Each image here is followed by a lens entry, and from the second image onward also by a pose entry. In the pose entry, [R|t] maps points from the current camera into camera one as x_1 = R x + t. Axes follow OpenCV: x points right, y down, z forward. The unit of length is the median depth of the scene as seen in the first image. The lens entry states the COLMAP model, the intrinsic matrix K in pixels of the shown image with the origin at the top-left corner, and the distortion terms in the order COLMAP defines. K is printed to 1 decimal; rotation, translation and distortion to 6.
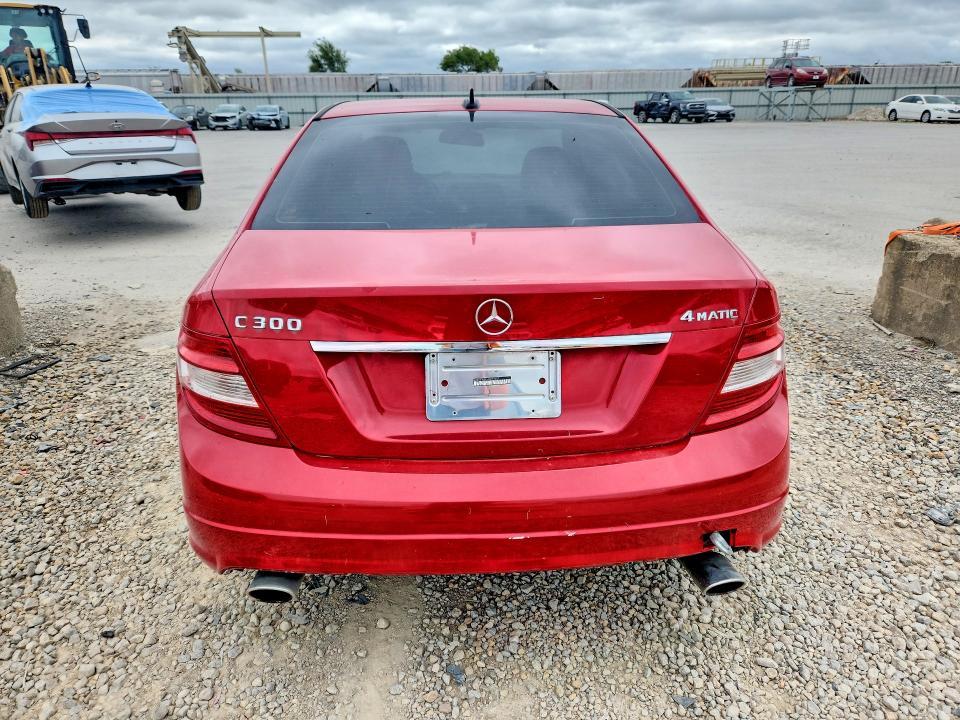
lens RADIAL K [[640.8, 0, 480.9], [0, 640.8, 353.7], [0, 0, 1]] dist [0.070738, -0.056311]
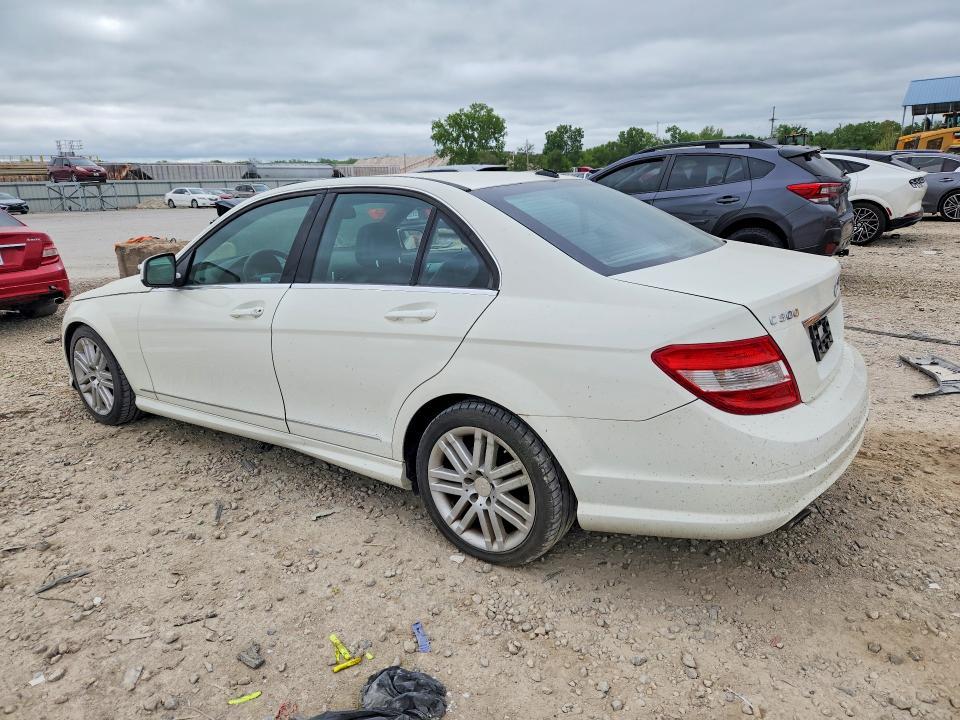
lens RADIAL K [[640.8, 0, 480.9], [0, 640.8, 353.7], [0, 0, 1]] dist [0.070738, -0.056311]
pose [[0.585416, -0.221203, 0.779972, -0.050788], [0.318786, 0.947370, 0.029410, 0.050763], [-0.745428, 0.231427, 0.625122, -0.130216]]
